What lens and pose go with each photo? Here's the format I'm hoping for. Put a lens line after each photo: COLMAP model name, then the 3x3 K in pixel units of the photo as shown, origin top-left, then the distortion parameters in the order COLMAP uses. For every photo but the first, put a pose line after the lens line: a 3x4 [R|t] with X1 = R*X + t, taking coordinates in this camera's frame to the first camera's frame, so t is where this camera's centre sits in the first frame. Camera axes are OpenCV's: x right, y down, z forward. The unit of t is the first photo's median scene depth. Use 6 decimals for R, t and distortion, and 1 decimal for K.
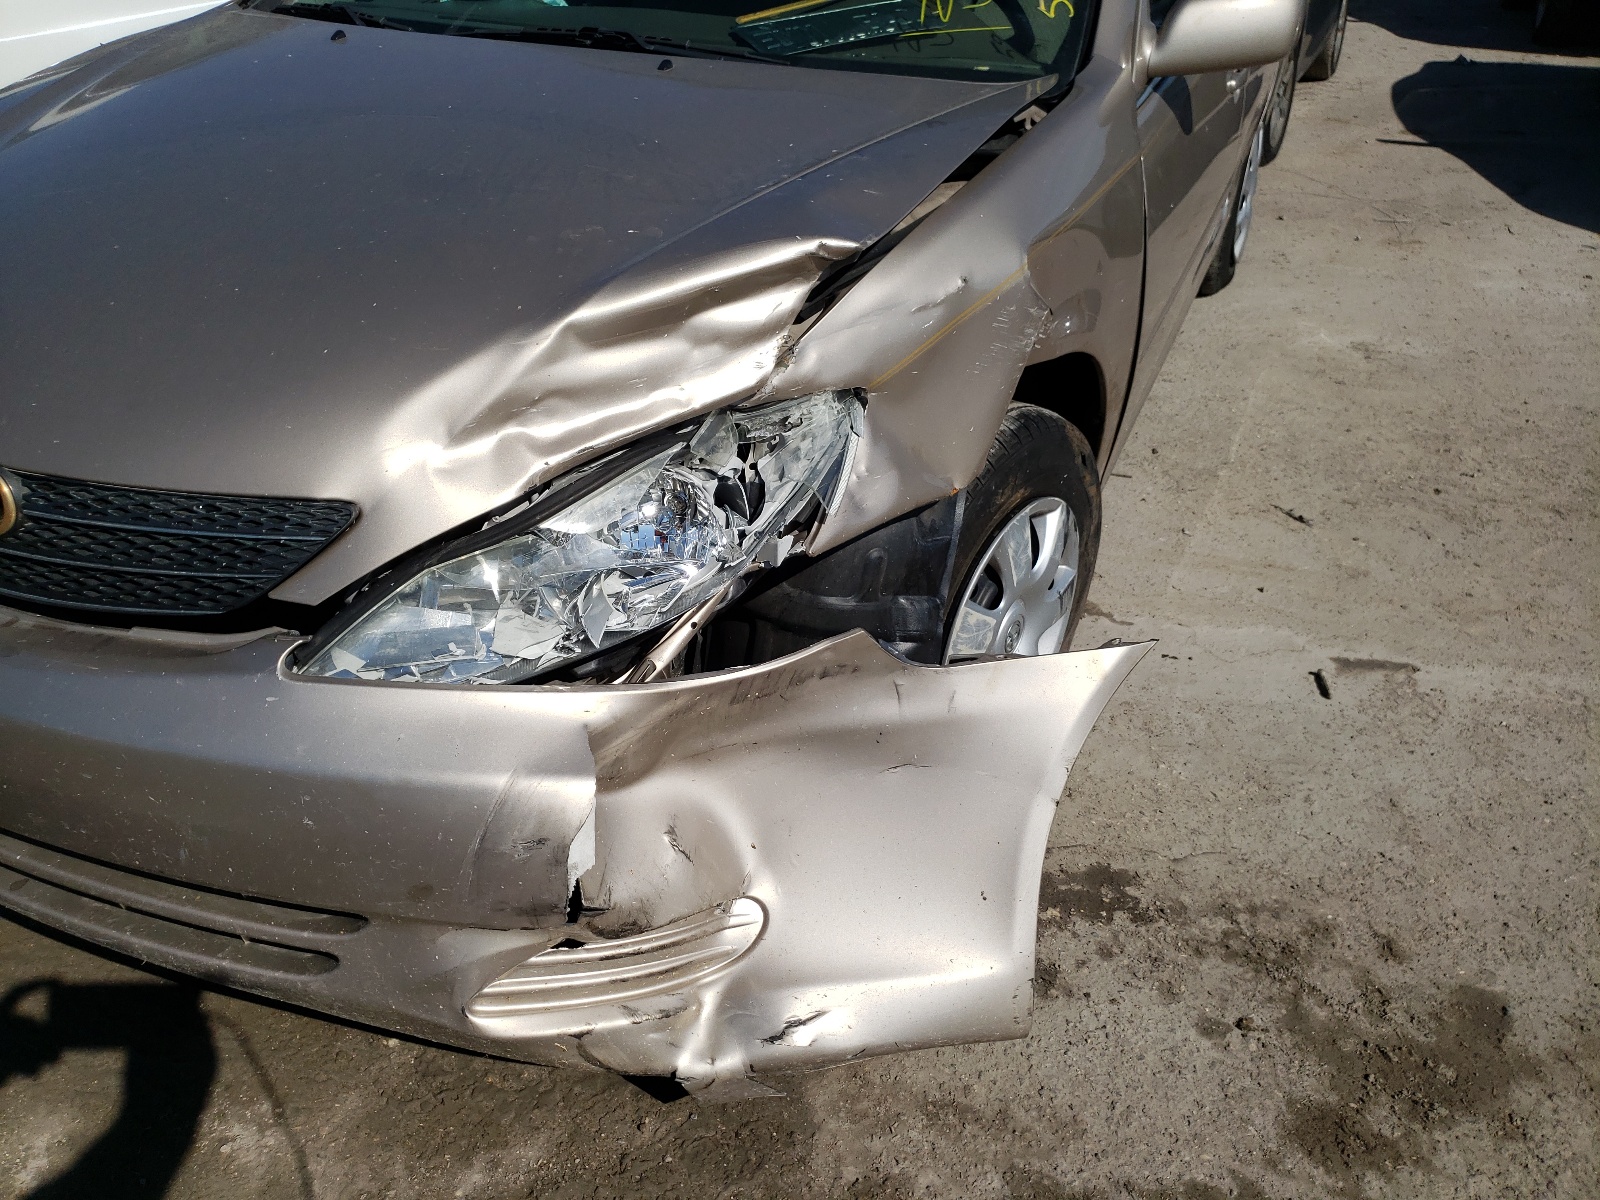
lens RADIAL K [[1272.1, 0, 800.5], [0, 1272.1, 607.7], [0, 0, 1]] dist [0.024726, -0.003561]
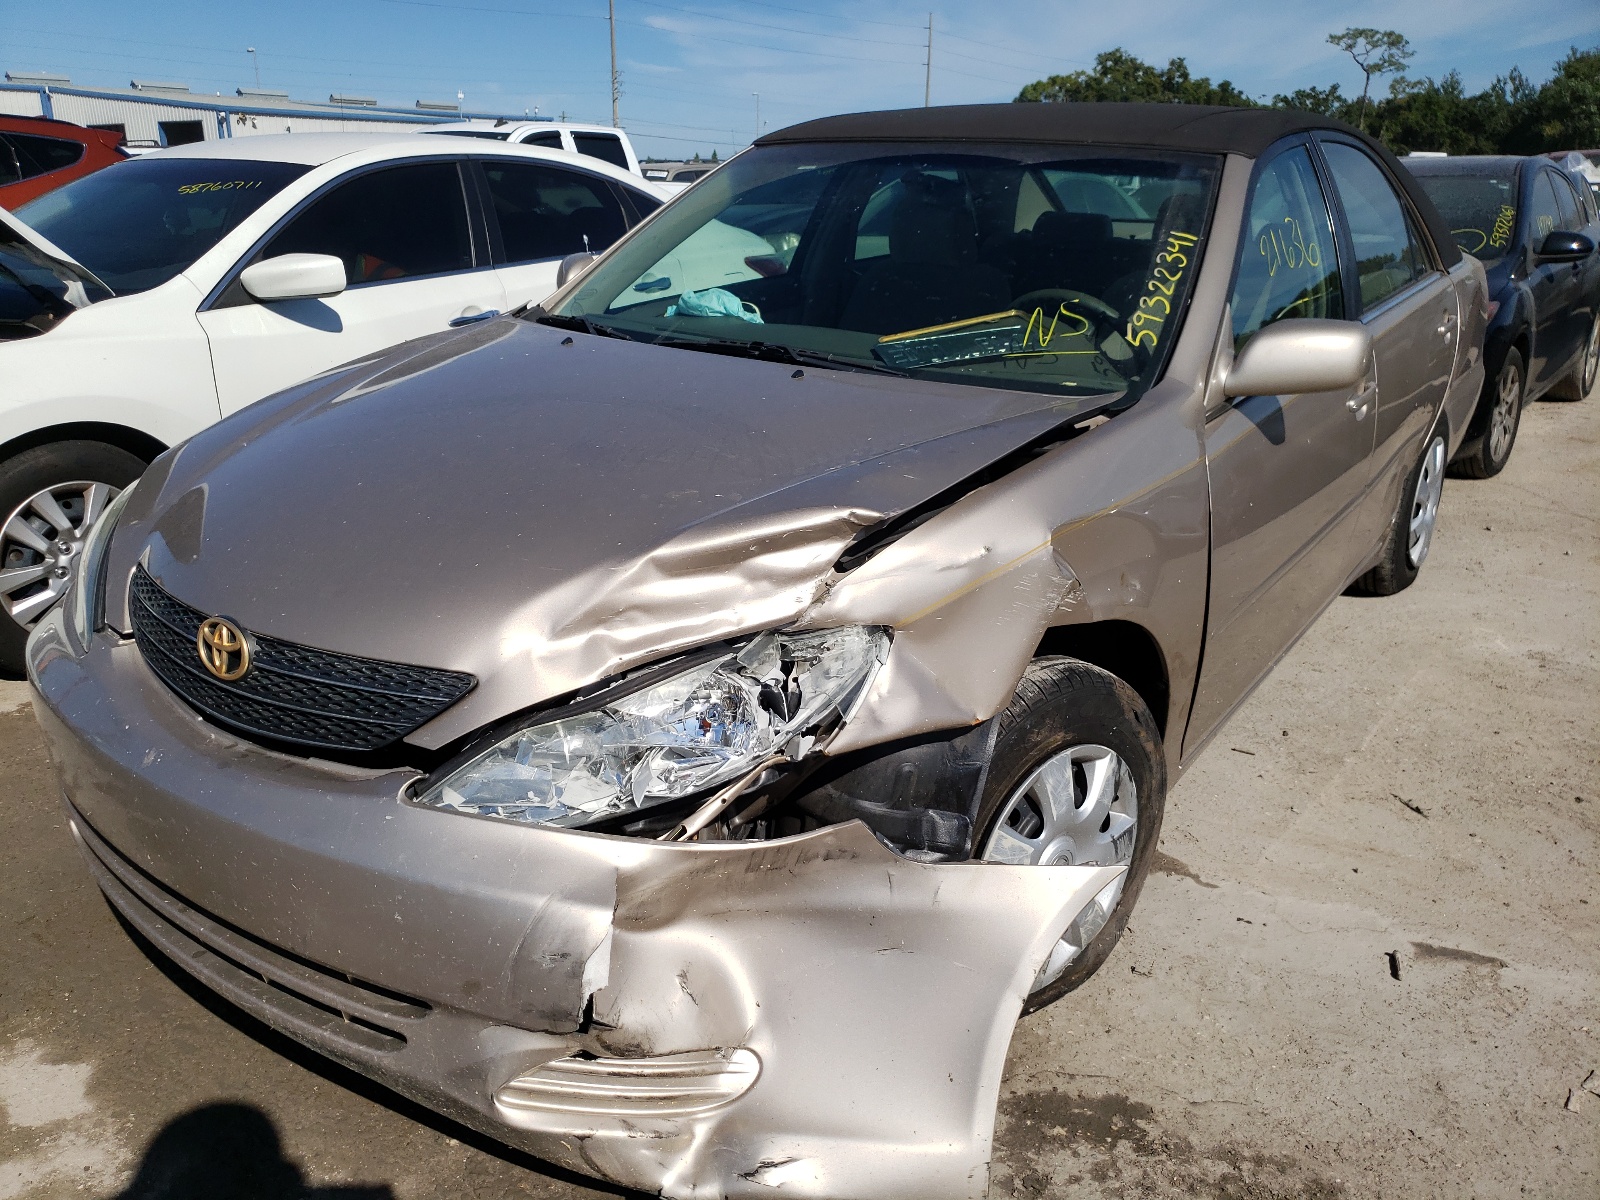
lens RADIAL K [[1272.1, 0, 800.5], [0, 1272.1, 607.7], [0, 0, 1]] dist [0.024726, -0.003561]
pose [[0.976563, 0.074885, -0.201782, 0.211412], [-0.115356, 0.973600, -0.196967, 0.061406], [0.181705, 0.215628, 0.959421, -0.193410]]
